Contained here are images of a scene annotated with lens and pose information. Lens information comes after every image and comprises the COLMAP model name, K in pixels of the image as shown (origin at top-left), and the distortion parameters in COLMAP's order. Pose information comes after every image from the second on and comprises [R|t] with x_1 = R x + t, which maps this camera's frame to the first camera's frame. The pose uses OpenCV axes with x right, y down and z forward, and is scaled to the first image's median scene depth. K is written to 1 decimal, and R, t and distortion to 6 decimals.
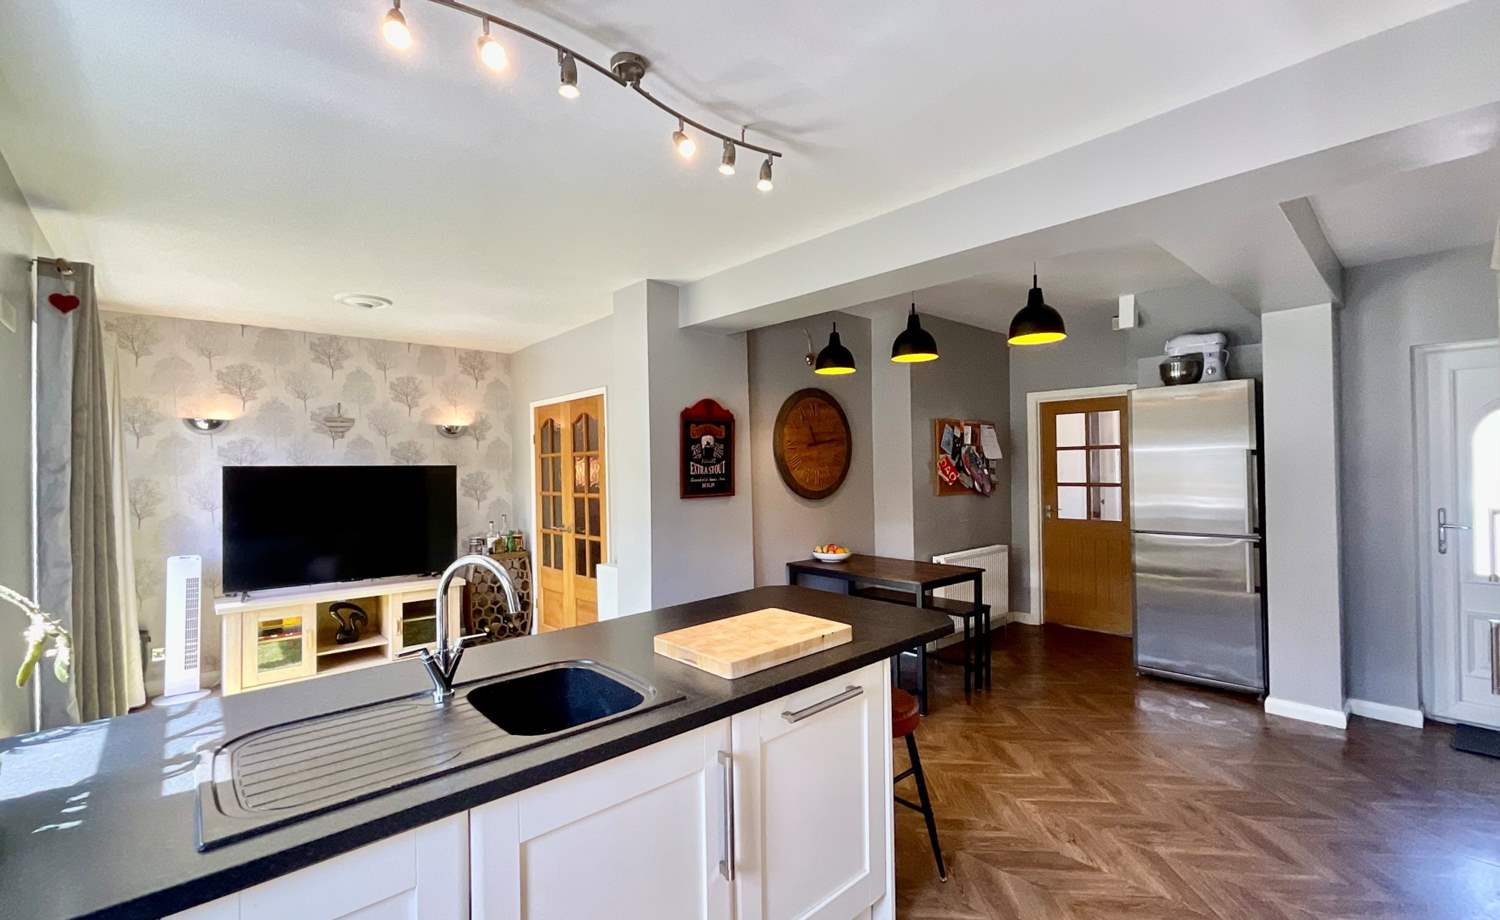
lens RADIAL K [[646.3, 0, 750.0], [0, 646.3, 460.0], [0, 0, 1]] dist [-0.000016, 0.000165]
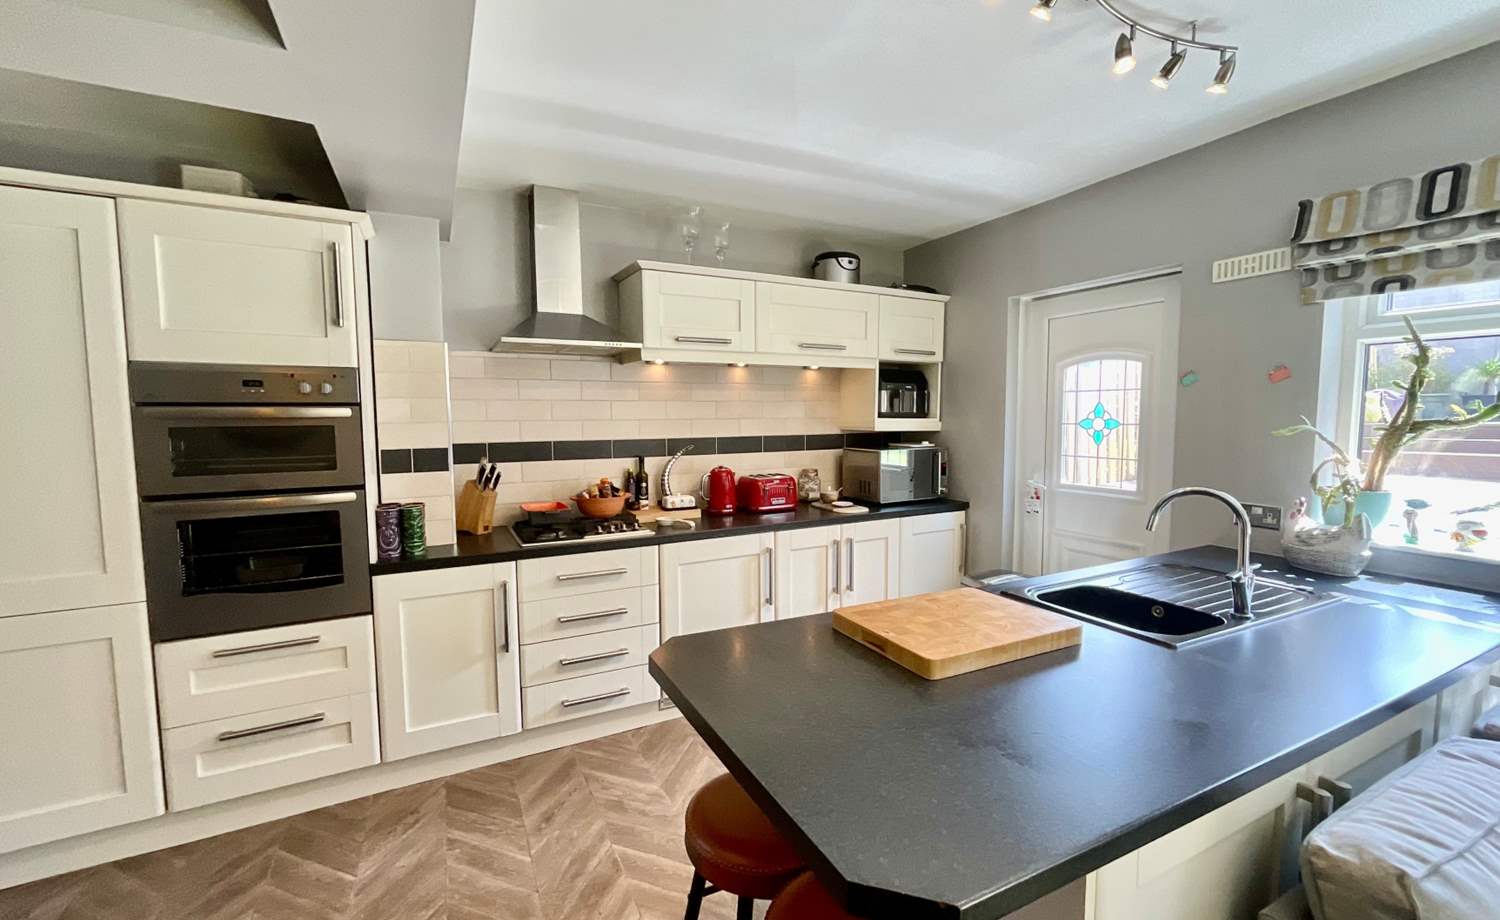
lens RADIAL K [[606.0, 0, 750.0], [0, 606.0, 460.0], [0, 0, 1]] dist [0.014458, -0.009546]
pose [[-0.966816, 0.008300, 0.255340, 0.028605], [0.023922, 0.998022, 0.058137, 0.006024], [-0.254352, 0.062316, -0.965102, 0.873209]]
